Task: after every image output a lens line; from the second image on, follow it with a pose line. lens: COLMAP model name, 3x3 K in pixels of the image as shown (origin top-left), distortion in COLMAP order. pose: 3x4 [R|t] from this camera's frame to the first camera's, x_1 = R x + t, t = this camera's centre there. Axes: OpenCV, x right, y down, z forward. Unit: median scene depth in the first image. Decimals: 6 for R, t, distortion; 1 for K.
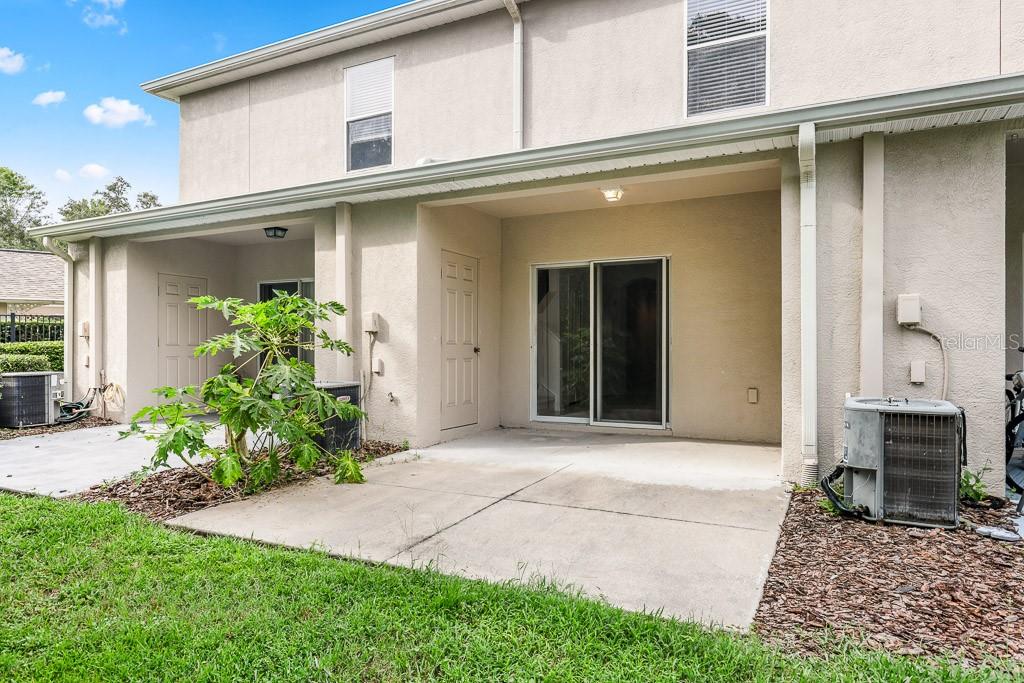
lens RADIAL K [[634.3, 0, 510.7], [0, 634.3, 346.0], [0, 0, 1]] dist [-0.001419, -0.000084]
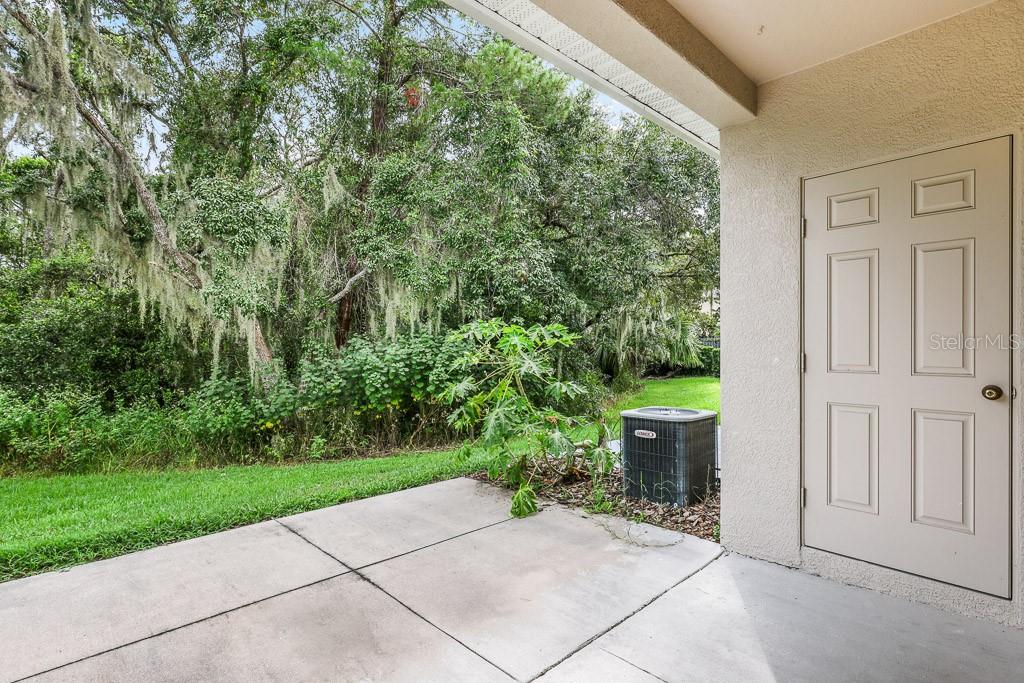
lens RADIAL K [[497.2, 0, 519.1], [0, 497.2, 343.1], [0, 0, 1]] dist [0.000080, 0.000173]
pose [[-0.331411, -0.007124, -0.943460, 0.612691], [0.006931, 0.999926, -0.009985, -0.043008], [0.943461, -0.009848, -0.331337, 1.693797]]
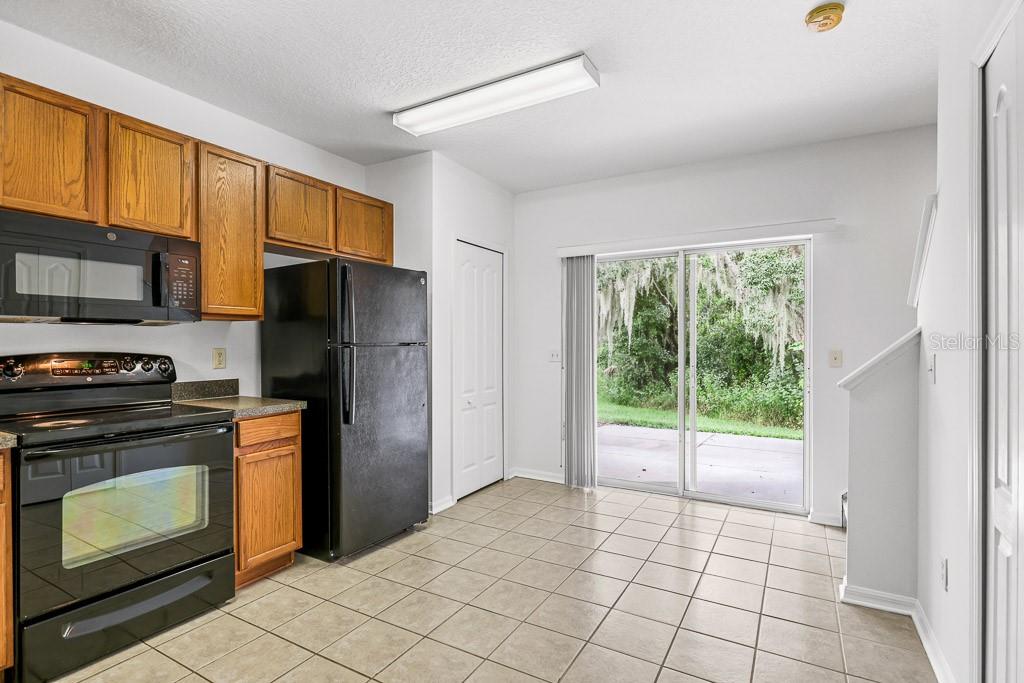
lens RADIAL K [[497.2, 0, 514.1], [0, 497.2, 343.9], [0, 0, 1]] dist [0.000080, 0.000173]
pose [[-0.998333, -0.004408, 0.057546, 0.569530], [-0.004803, 0.999966, -0.006728, -0.067117], [-0.057515, -0.006994, -0.998320, 3.084951]]
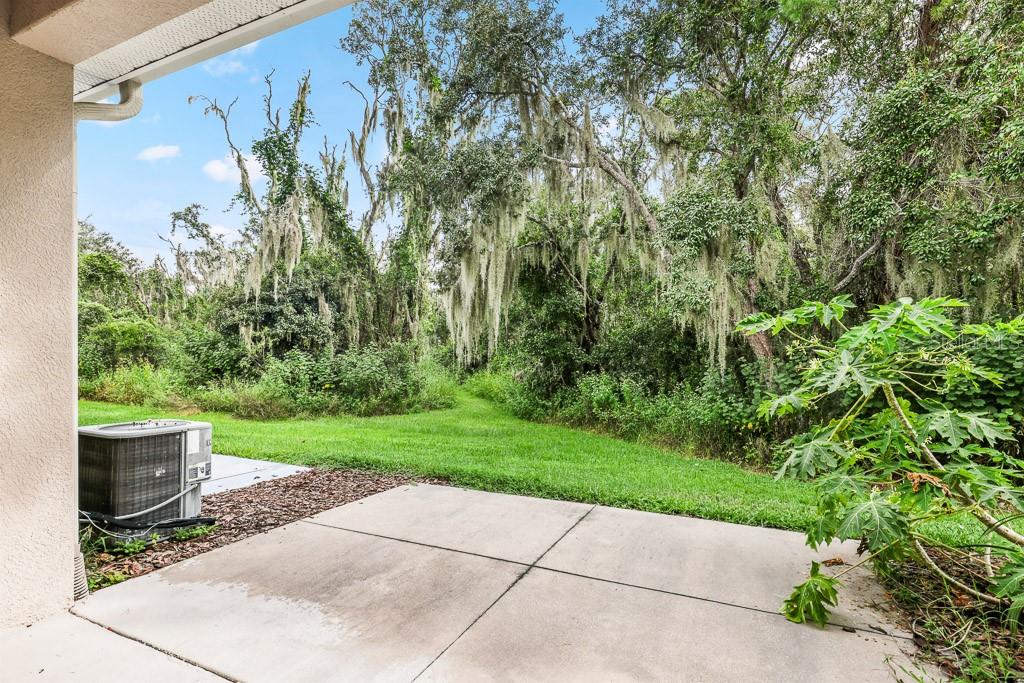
lens RADIAL K [[497.2, 0, 517.0], [0, 497.2, 344.0], [0, 0, 1]] dist [0.000080, 0.000173]
pose [[-0.998915, -0.000689, -0.046563, 0.044240], [-0.000167, 0.999937, -0.011209, -0.035193], [0.046568, -0.011189, -0.998852, 1.956949]]
